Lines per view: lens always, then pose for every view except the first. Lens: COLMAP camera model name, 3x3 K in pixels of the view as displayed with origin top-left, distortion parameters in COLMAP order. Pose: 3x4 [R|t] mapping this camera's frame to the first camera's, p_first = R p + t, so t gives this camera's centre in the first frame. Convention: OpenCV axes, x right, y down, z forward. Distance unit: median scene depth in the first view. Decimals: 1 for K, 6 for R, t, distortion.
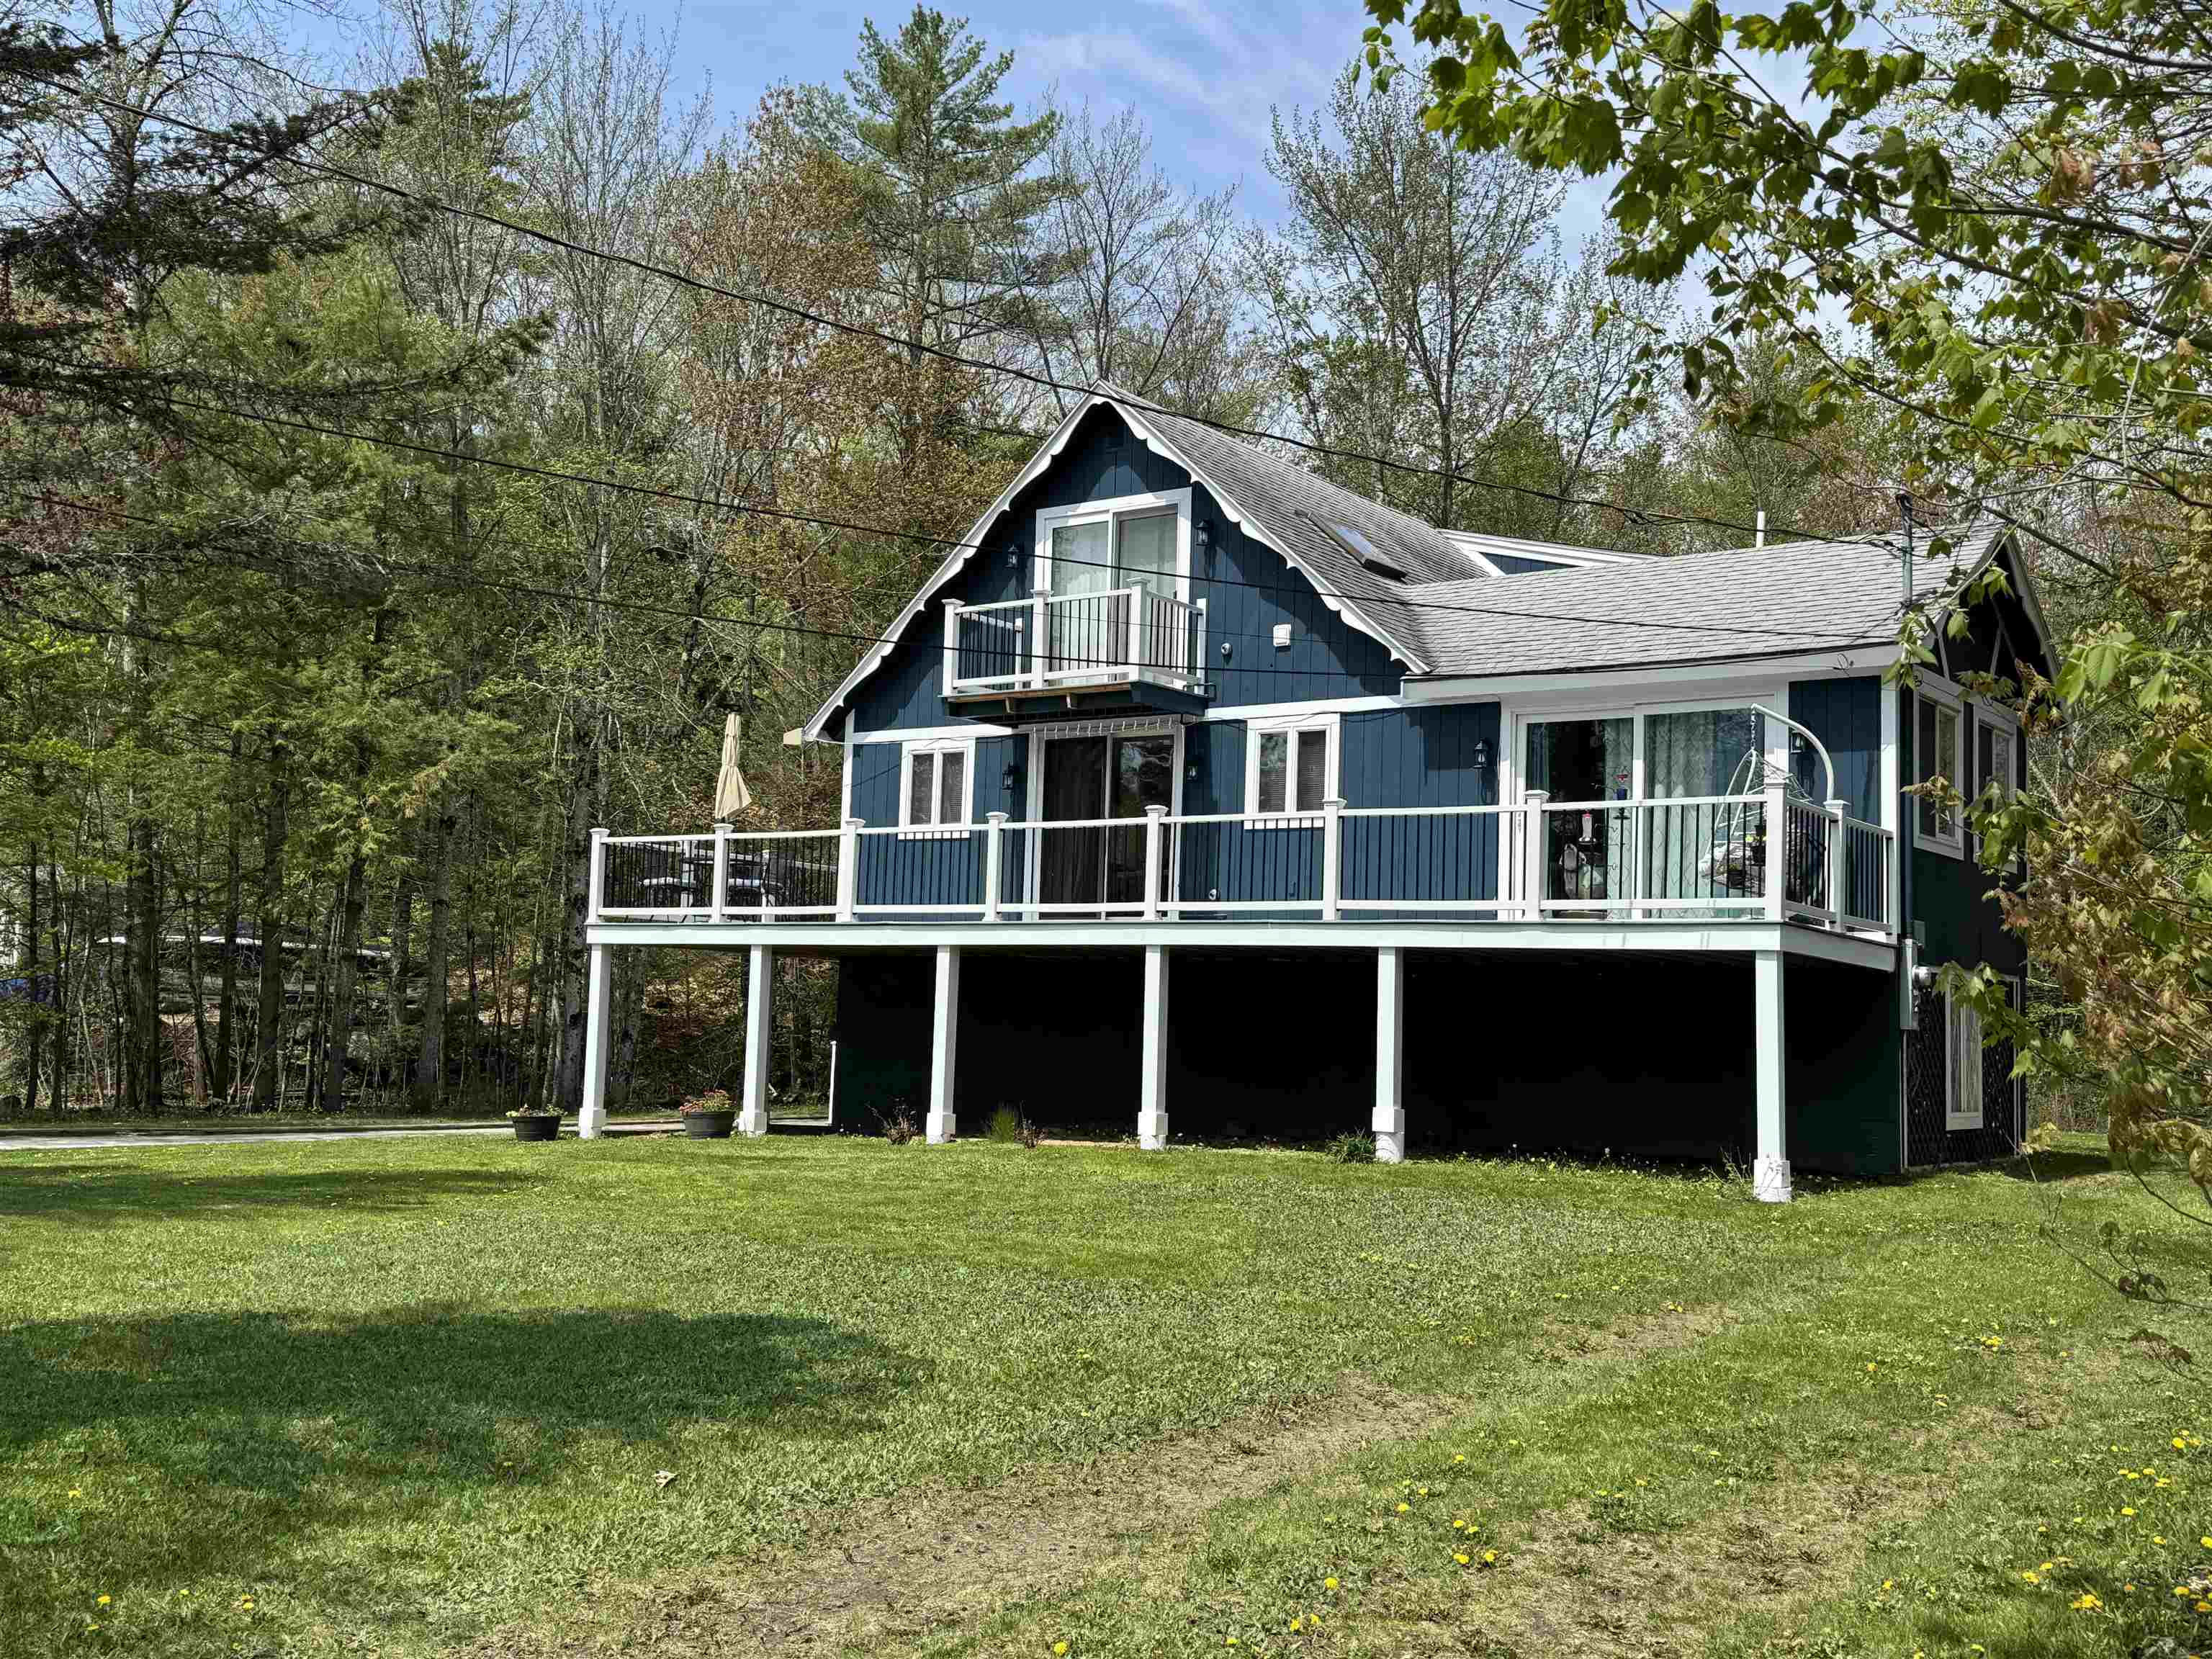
lens RADIAL K [[2211.6, 0, 1083.4], [0, 2211.6, 798.3], [0, 0, 1]] dist [0.089164, 0.000000]
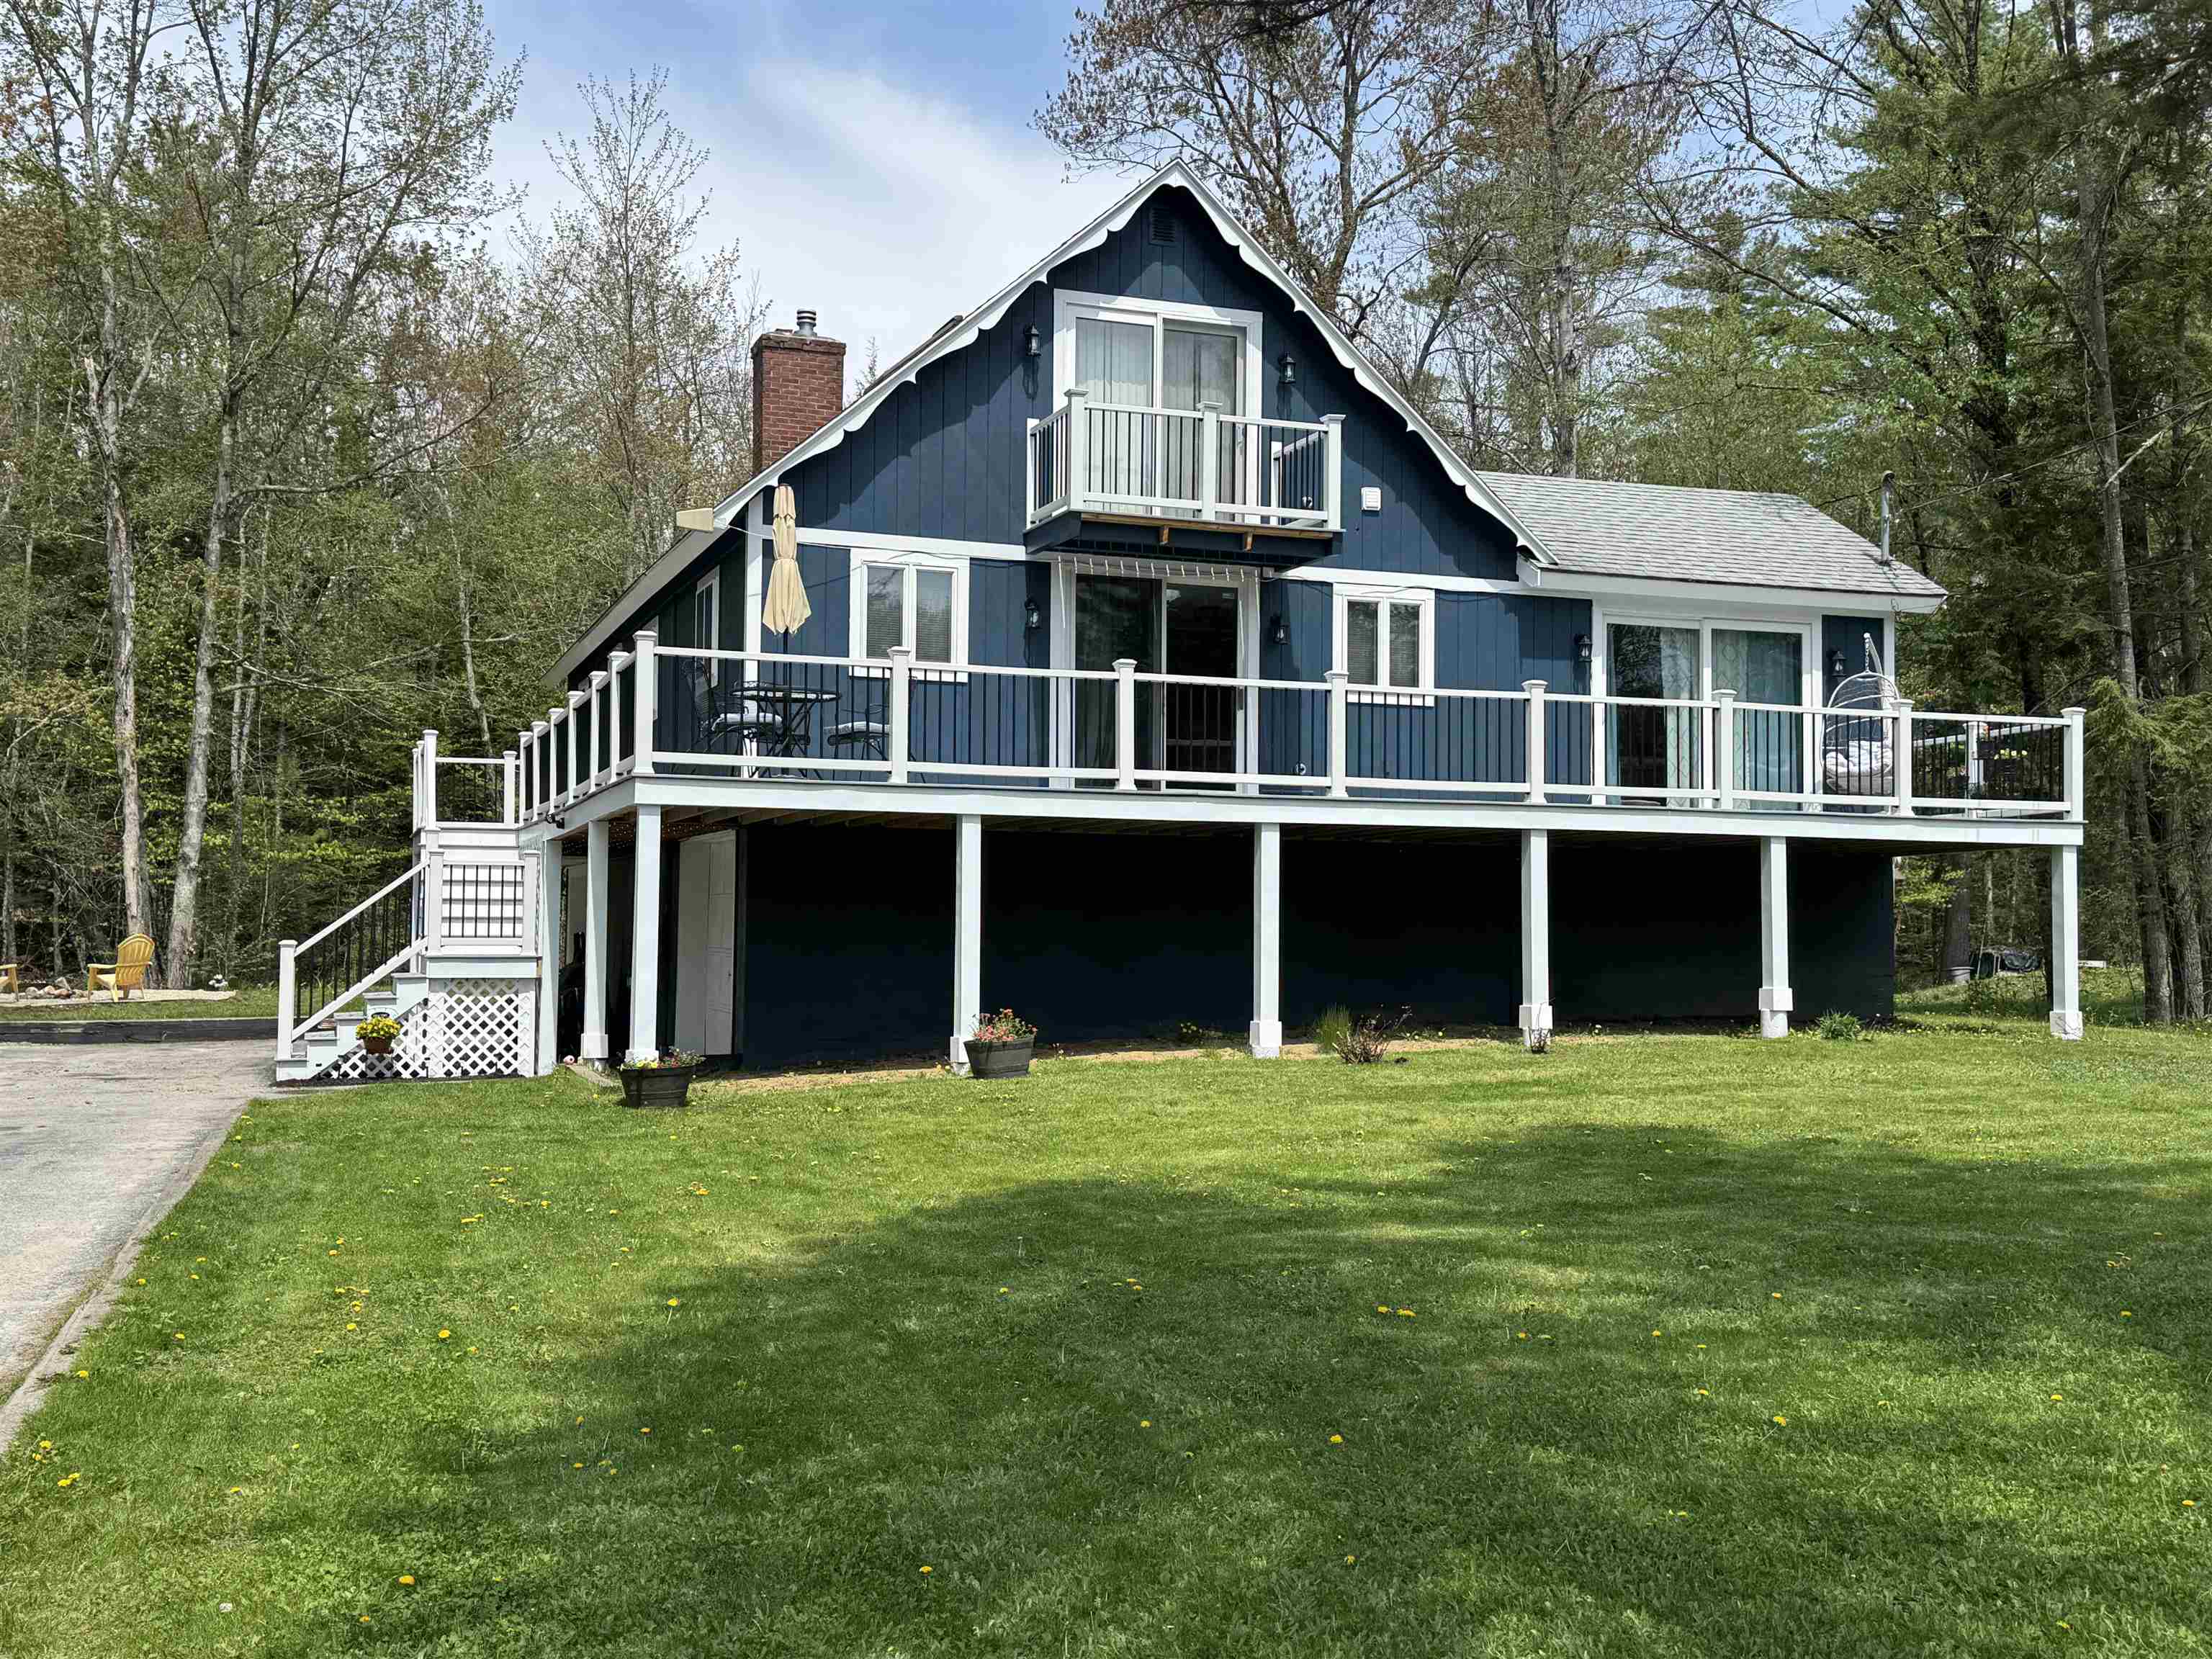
lens RADIAL K [[2211.6, 0, 1104.3], [0, 2211.6, 817.7], [0, 0, 1]] dist [0.089164, 0.000000]
pose [[0.535187, 0.014113, 0.844616, -0.770098], [-0.077996, 0.996415, 0.032773, 0.040057], [-0.841125, -0.083417, 0.534369, 0.577947]]
